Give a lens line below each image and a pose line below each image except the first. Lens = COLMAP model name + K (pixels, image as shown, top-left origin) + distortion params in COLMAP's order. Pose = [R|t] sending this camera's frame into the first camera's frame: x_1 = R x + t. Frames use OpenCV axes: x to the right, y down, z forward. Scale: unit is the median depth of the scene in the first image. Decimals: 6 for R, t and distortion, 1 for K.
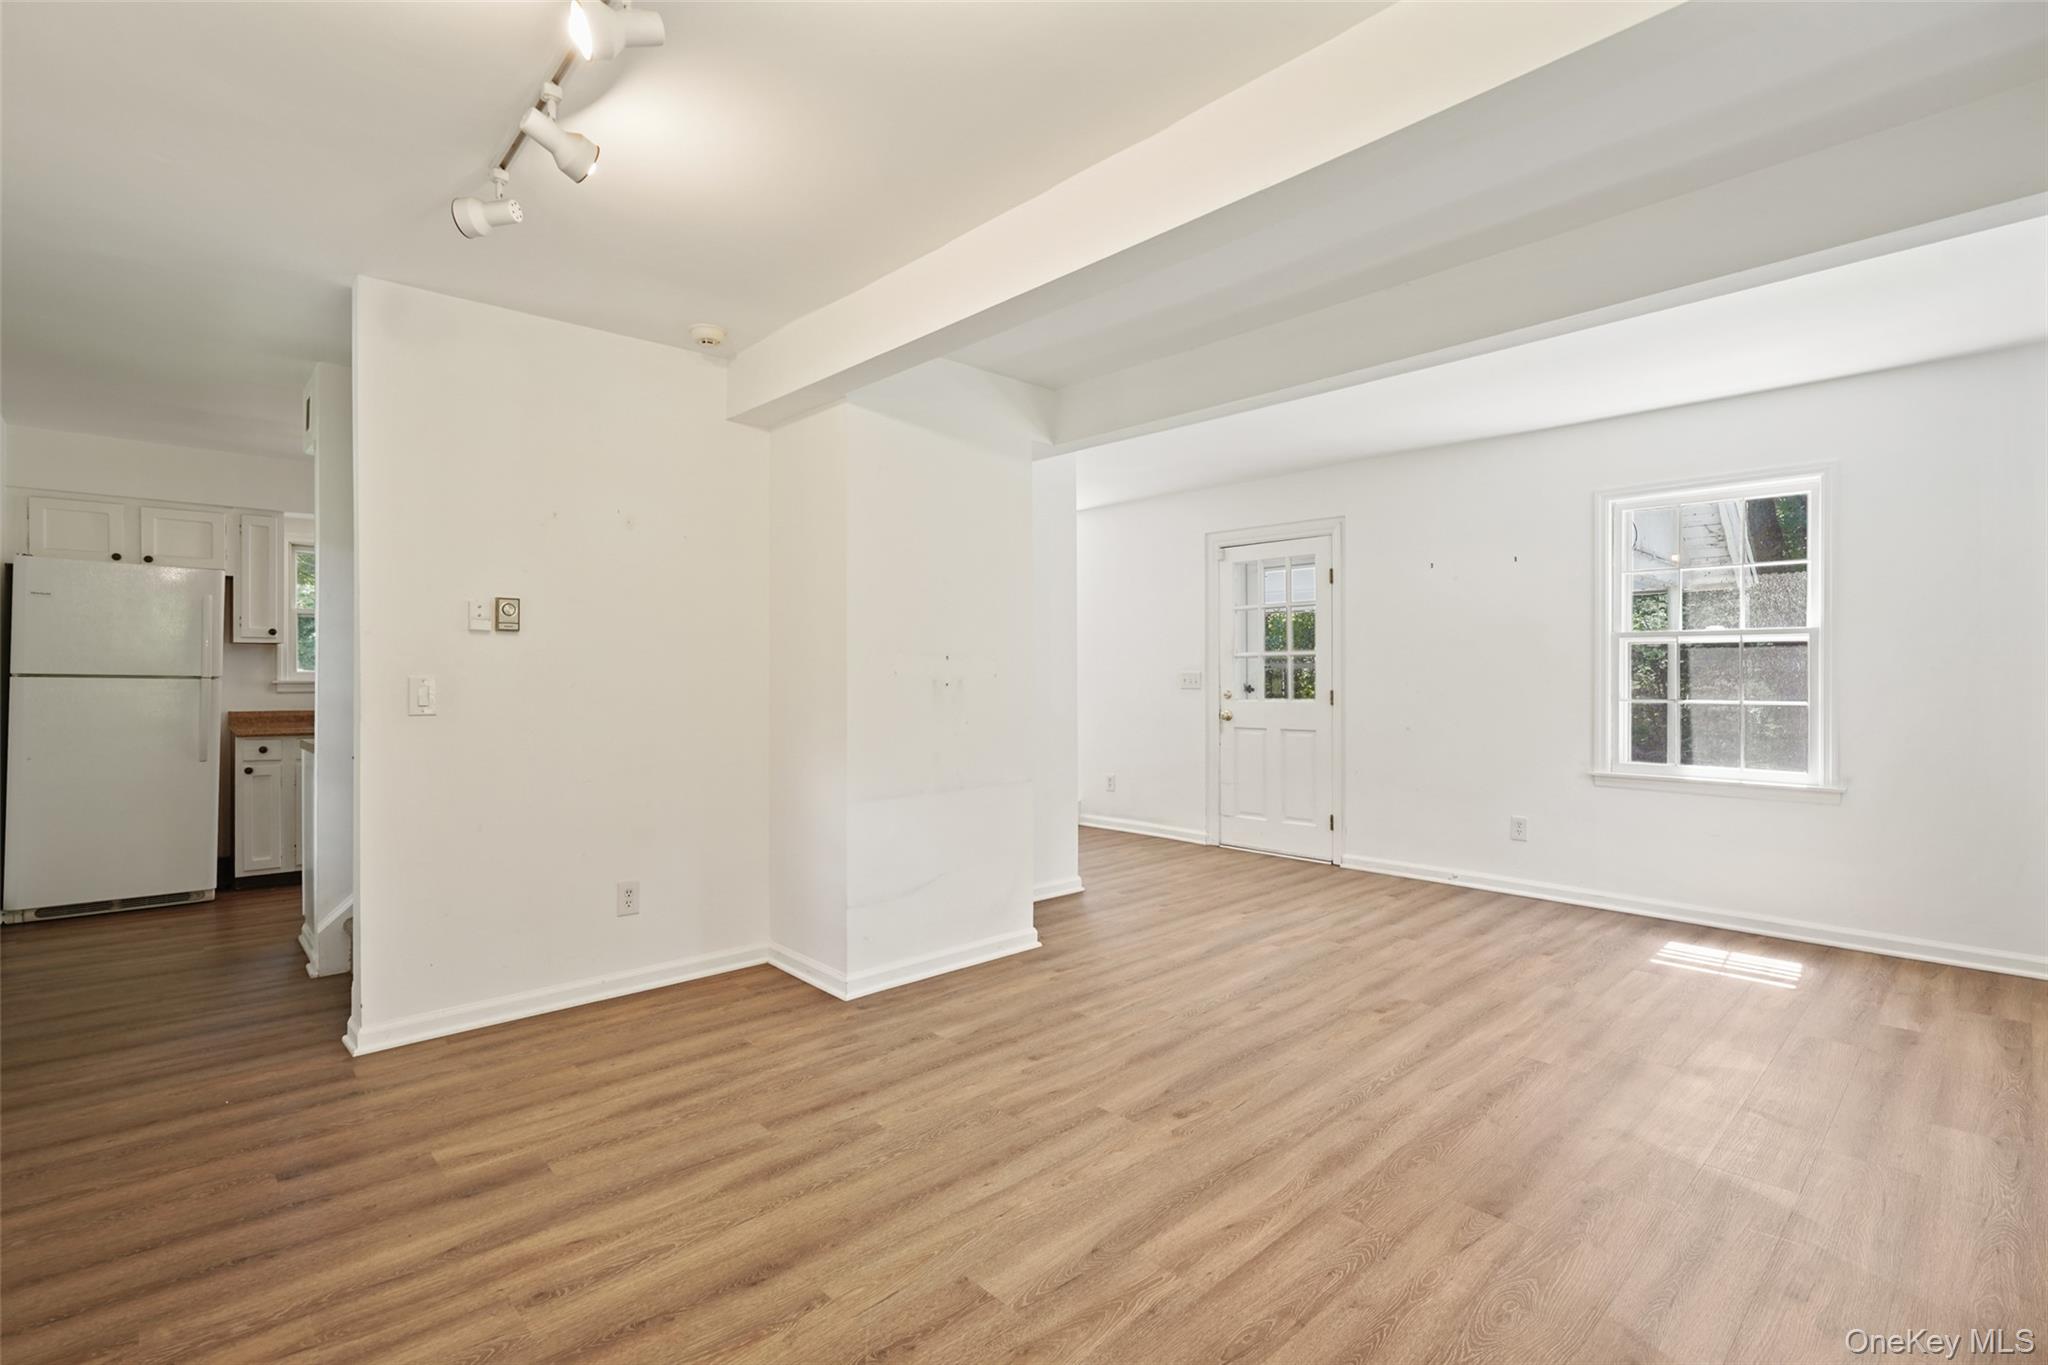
lens RADIAL K [[944.0, 0, 1024.0], [0, 944.0, 682.5], [0, 0, 1]] dist [-0.009201, 0.000032]
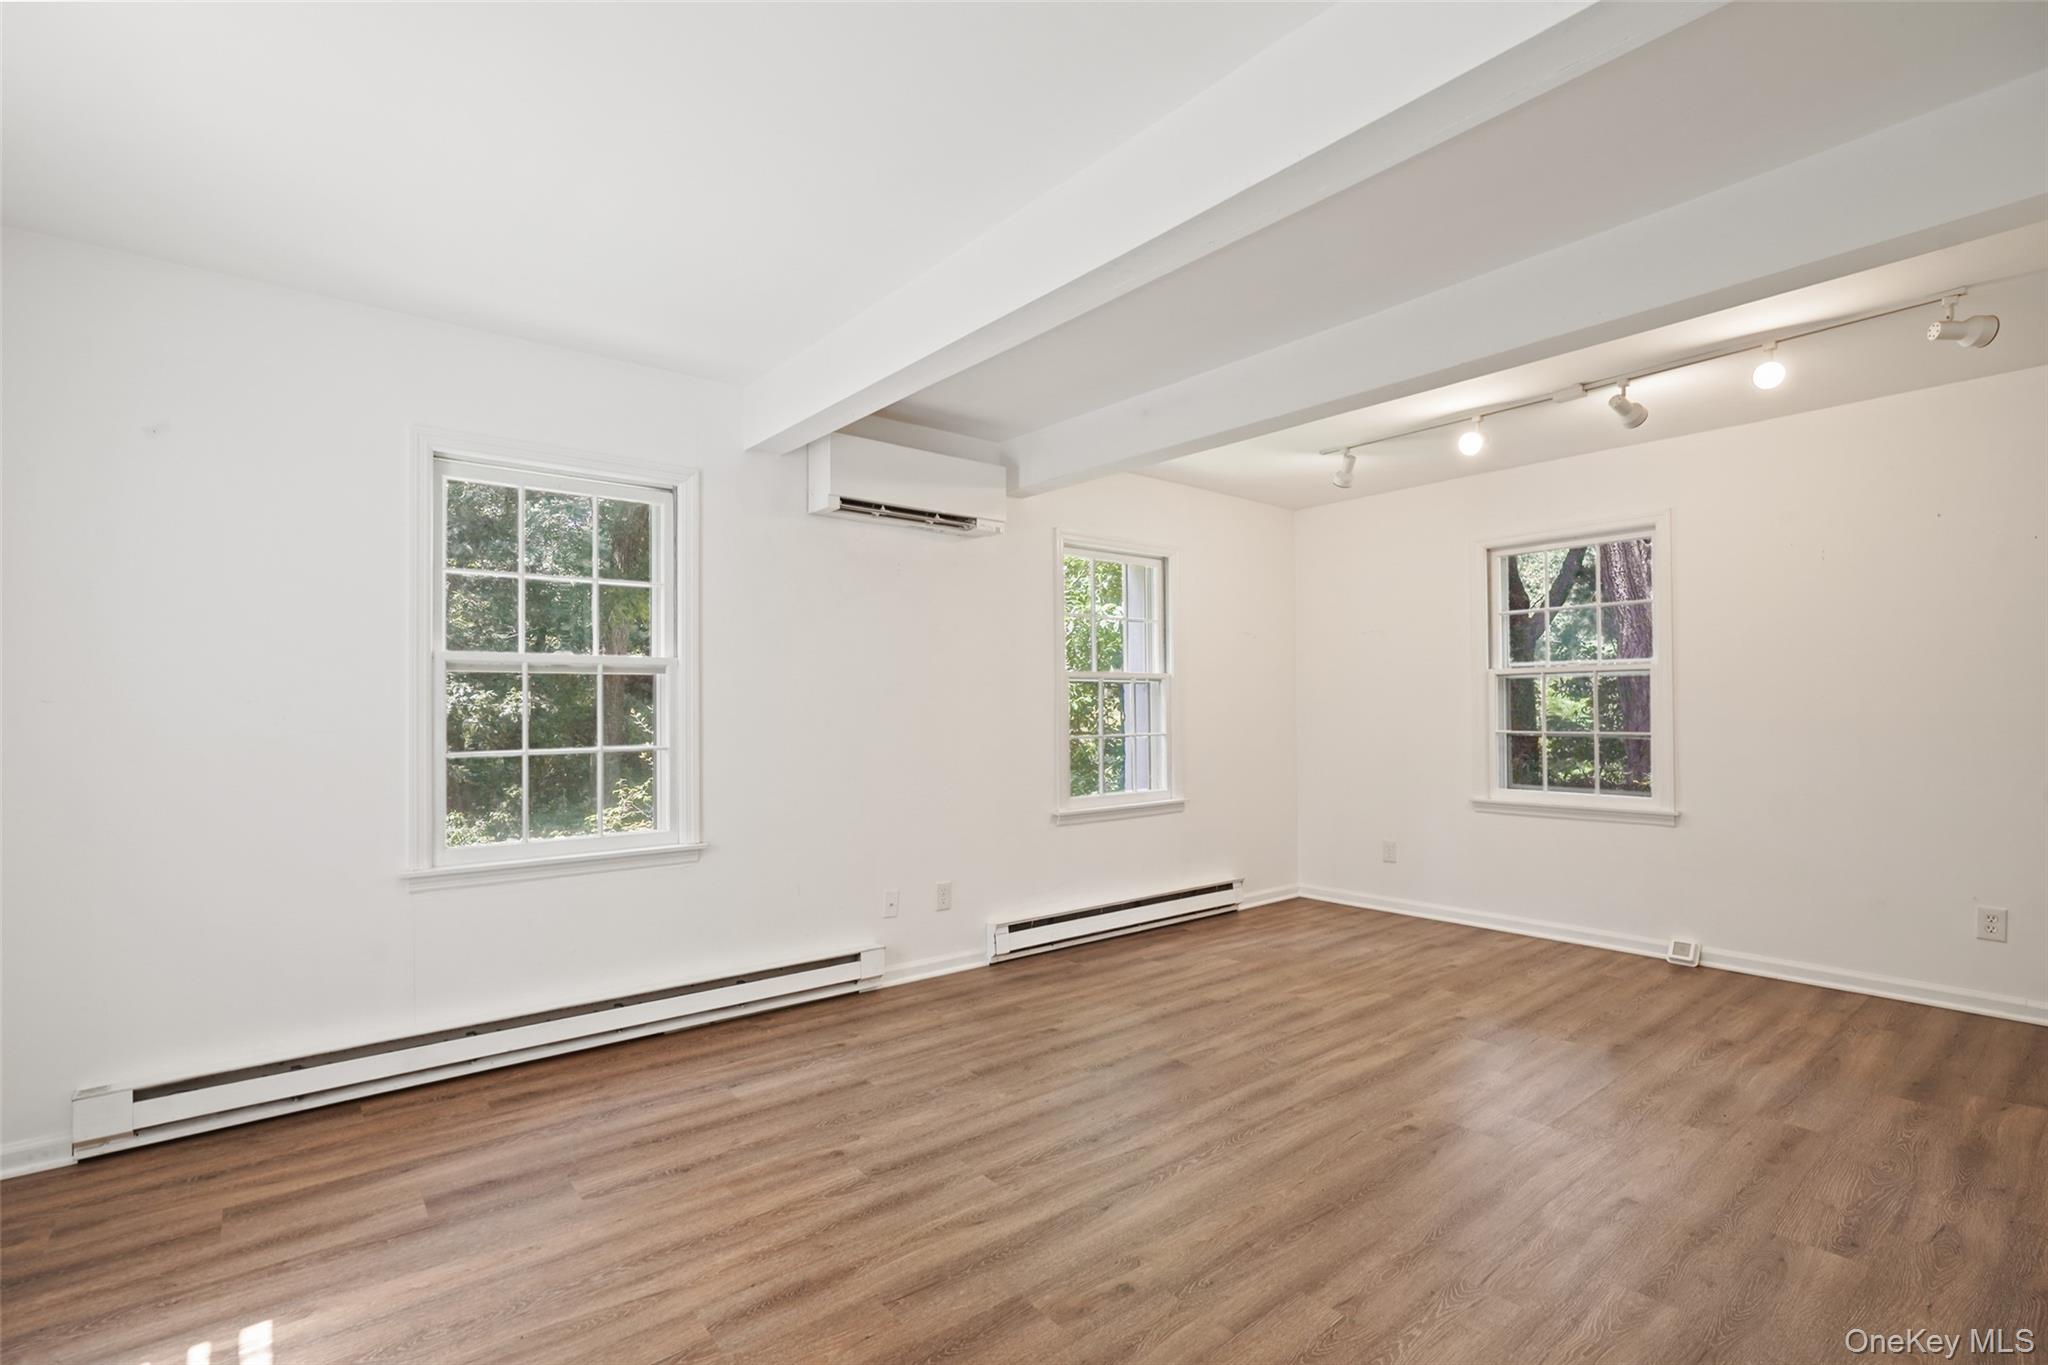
lens RADIAL K [[944.0, 0, 1024.0], [0, 944.0, 682.5], [0, 0, 1]] dist [-0.009201, 0.000032]
pose [[-0.997612, 0.008590, 0.068532, 0.487136], [0.007121, 0.999740, -0.021652, -0.018023], [-0.068700, -0.021112, -0.997414, 1.953952]]
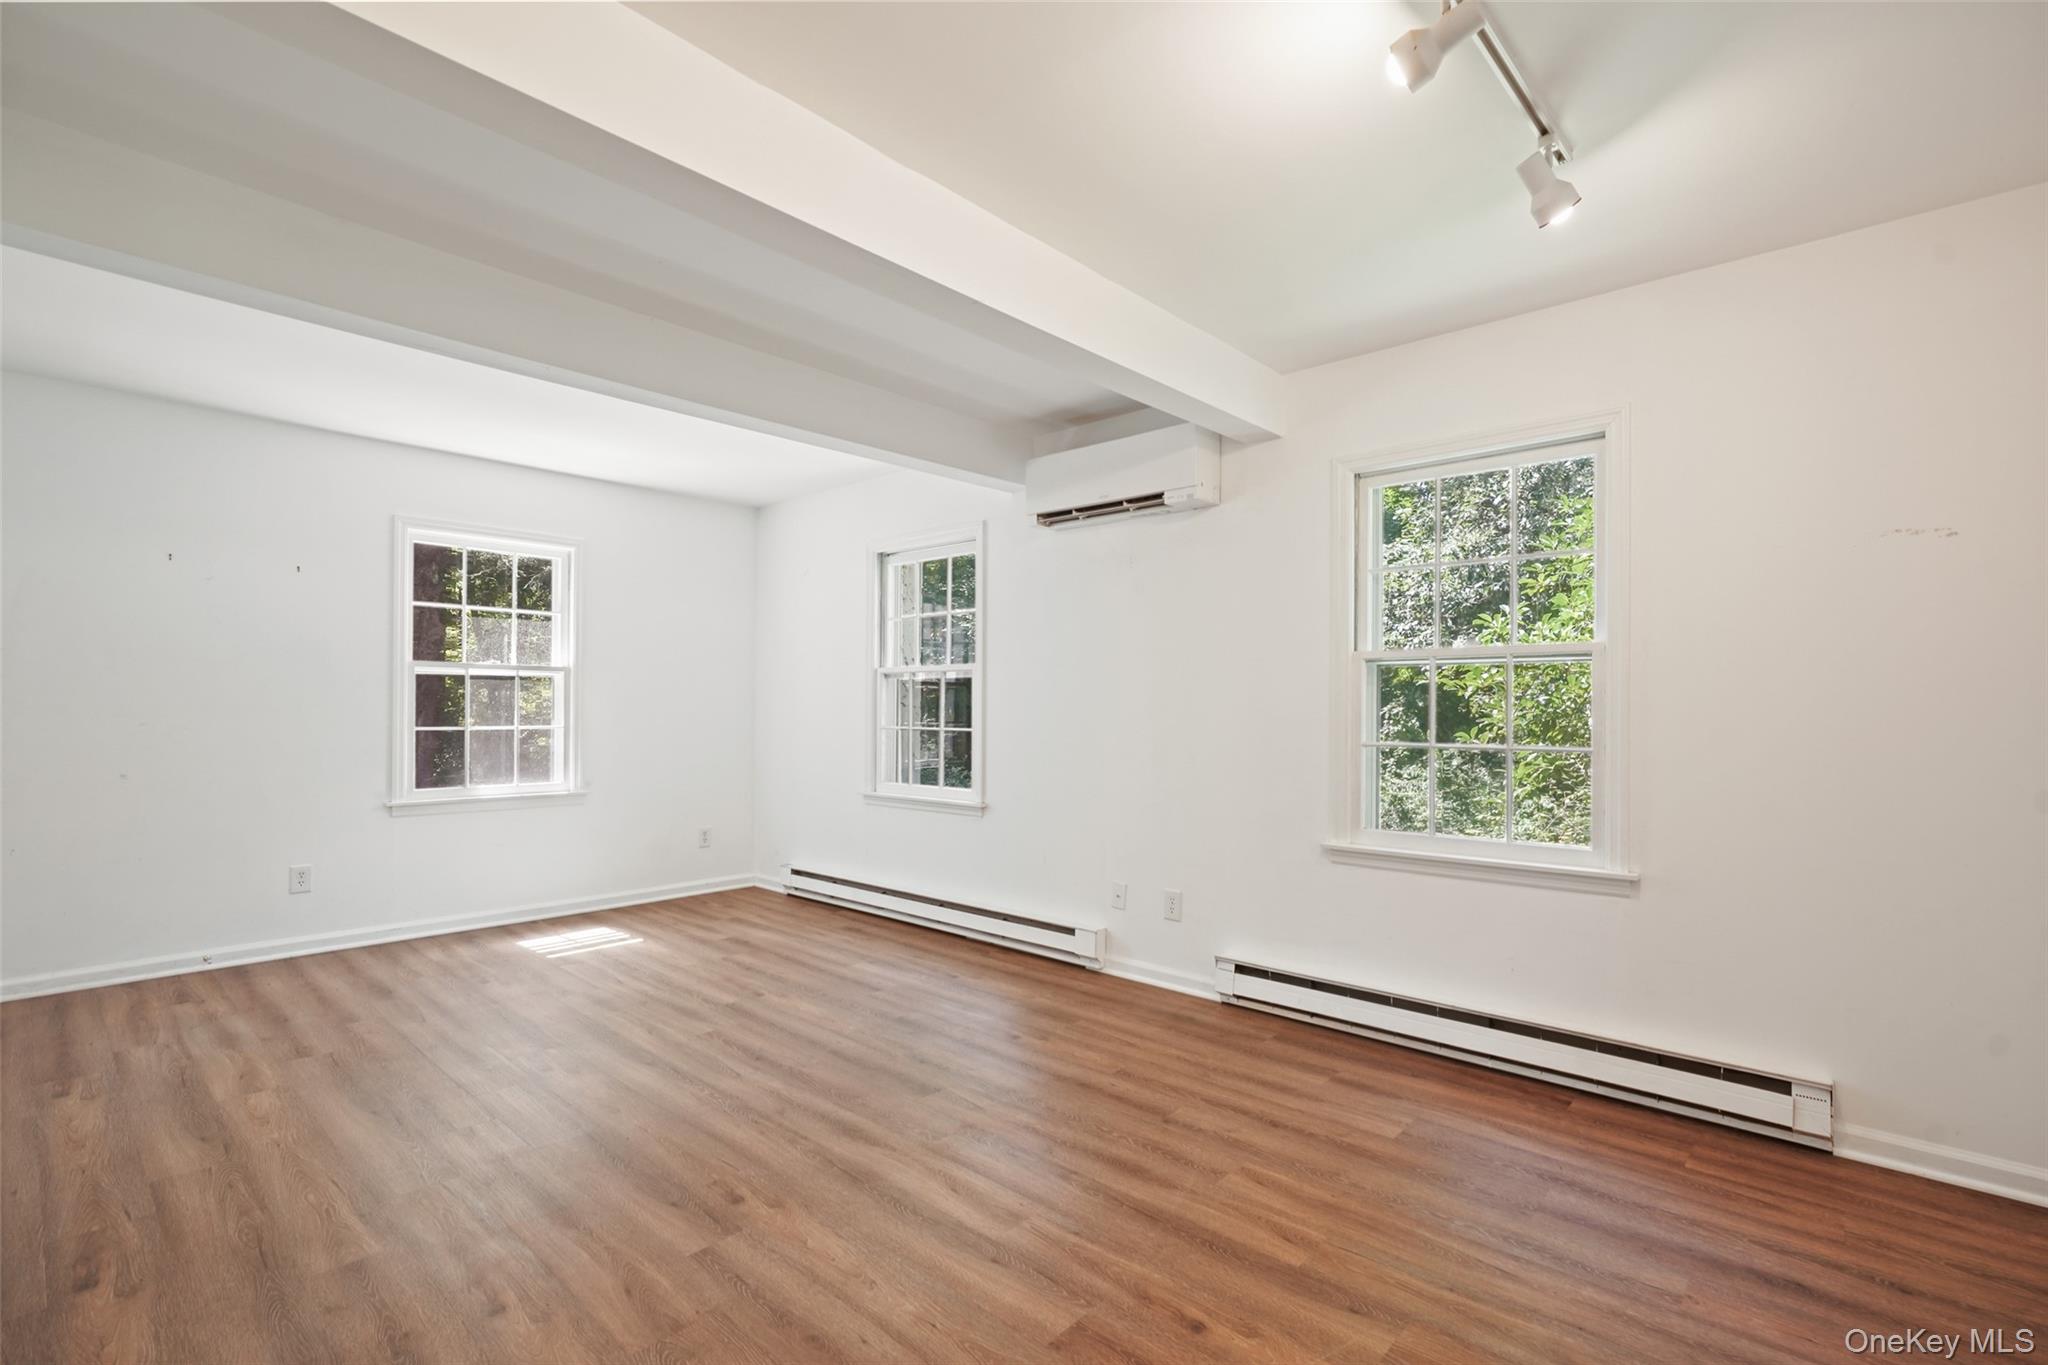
lens RADIAL K [[930.1, 0, 988.3], [0, 930.1, 688.2], [0, 0, 1]] dist [-0.004944, -0.000572]
pose [[-0.056411, 0.019799, 0.998211, -0.682319], [0.002870, 0.999802, -0.019669, -0.004398], [-0.998404, 0.001755, -0.056456, 0.759522]]
